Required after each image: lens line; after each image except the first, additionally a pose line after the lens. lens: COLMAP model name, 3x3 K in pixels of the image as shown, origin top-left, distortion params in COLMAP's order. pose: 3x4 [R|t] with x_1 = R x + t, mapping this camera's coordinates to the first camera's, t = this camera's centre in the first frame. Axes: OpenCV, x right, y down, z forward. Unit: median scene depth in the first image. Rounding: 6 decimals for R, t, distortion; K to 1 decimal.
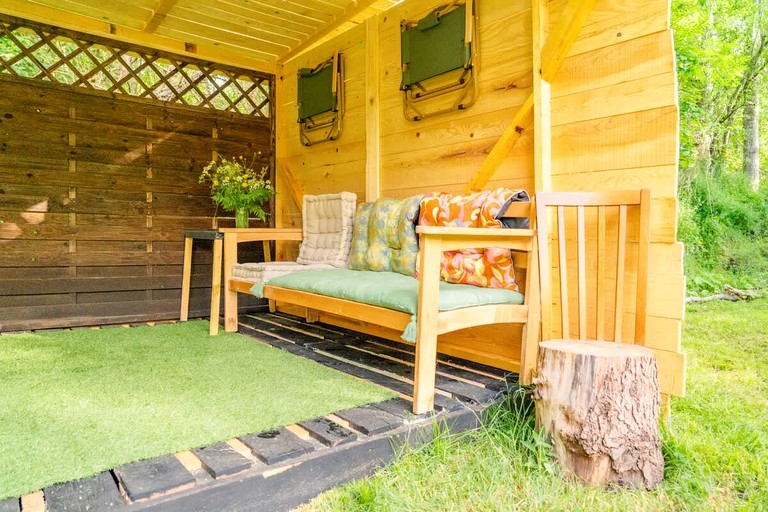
lens RADIAL K [[514.9, 0, 389.2], [0, 514.9, 256.8], [0, 0, 1]] dist [-0.017926, -0.001332]
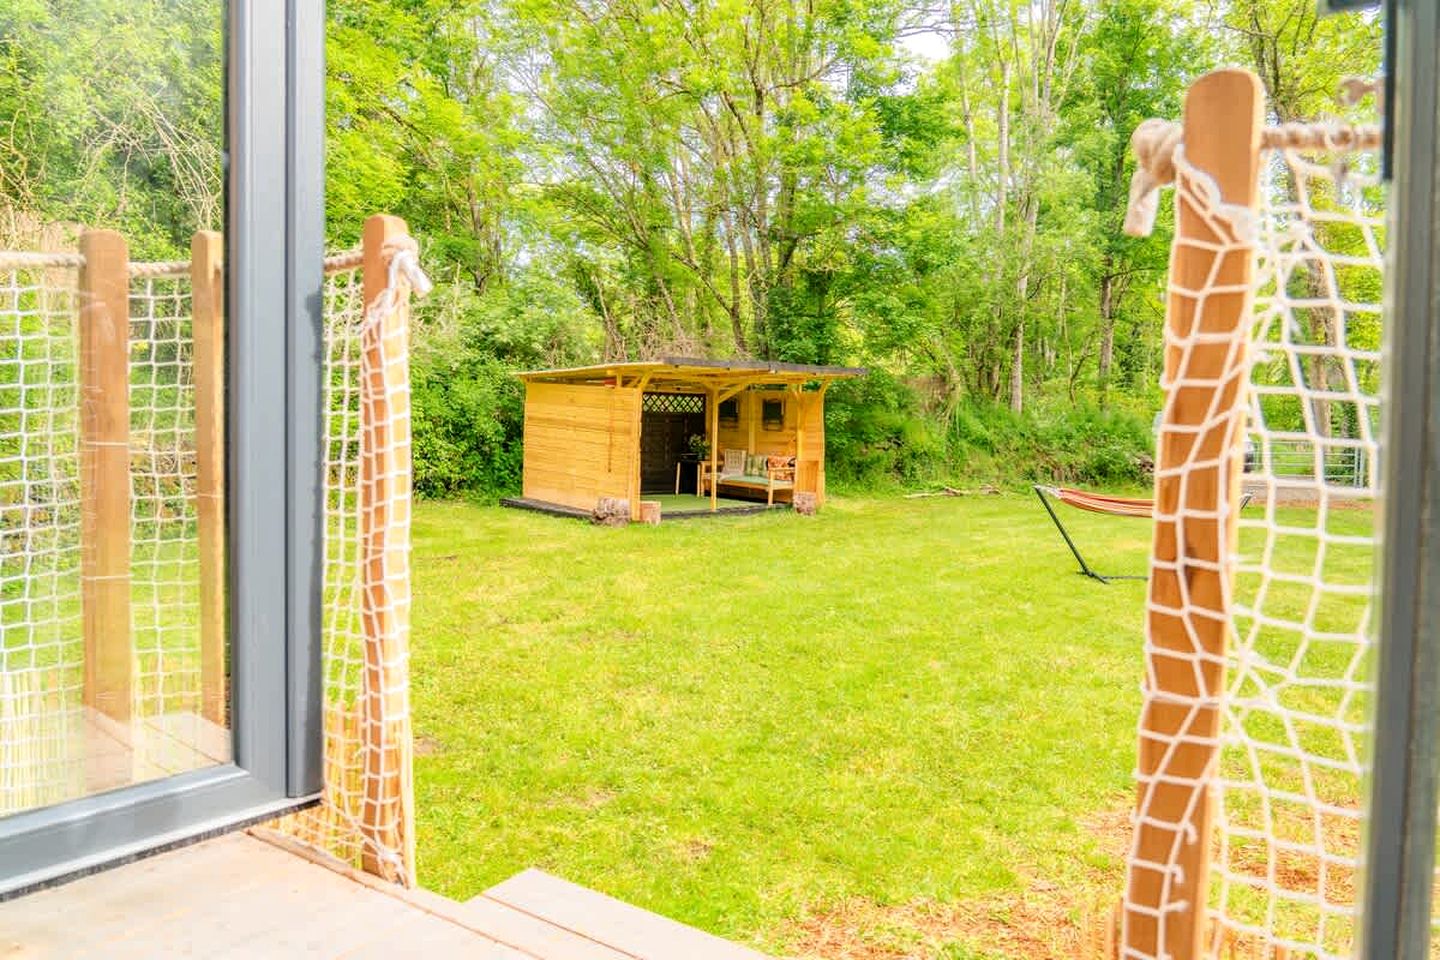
lens RADIAL K [[965.5, 0, 729.7], [0, 965.5, 481.6], [0, 0, 1]] dist [-0.017926, -0.001332]
pose [[0.998032, 0.011677, 0.061610, -0.444678], [-0.013977, 0.999216, 0.037030, -0.131201], [-0.061129, -0.037818, 0.997413, -4.083470]]
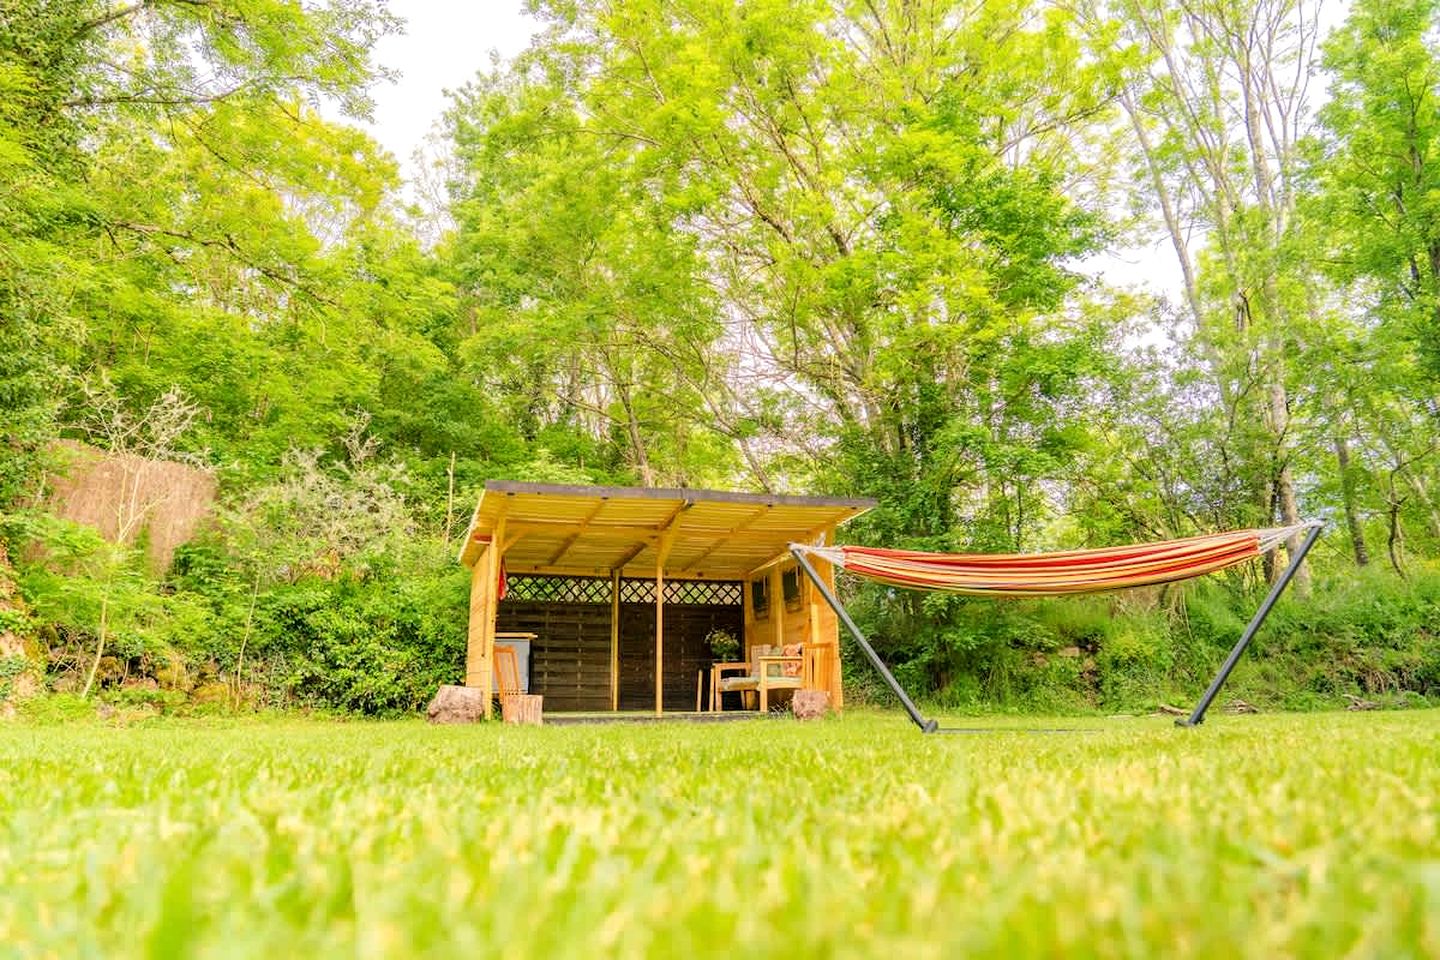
lens RADIAL K [[965.5, 0, 729.7], [0, 965.5, 481.6], [0, 0, 1]] dist [-0.017926, -0.001332]
pose [[0.937828, -0.104396, -0.331028, 1.061202], [0.013830, 0.964179, -0.264890, 0.257157], [0.346824, 0.243843, 0.905679, -2.603005]]
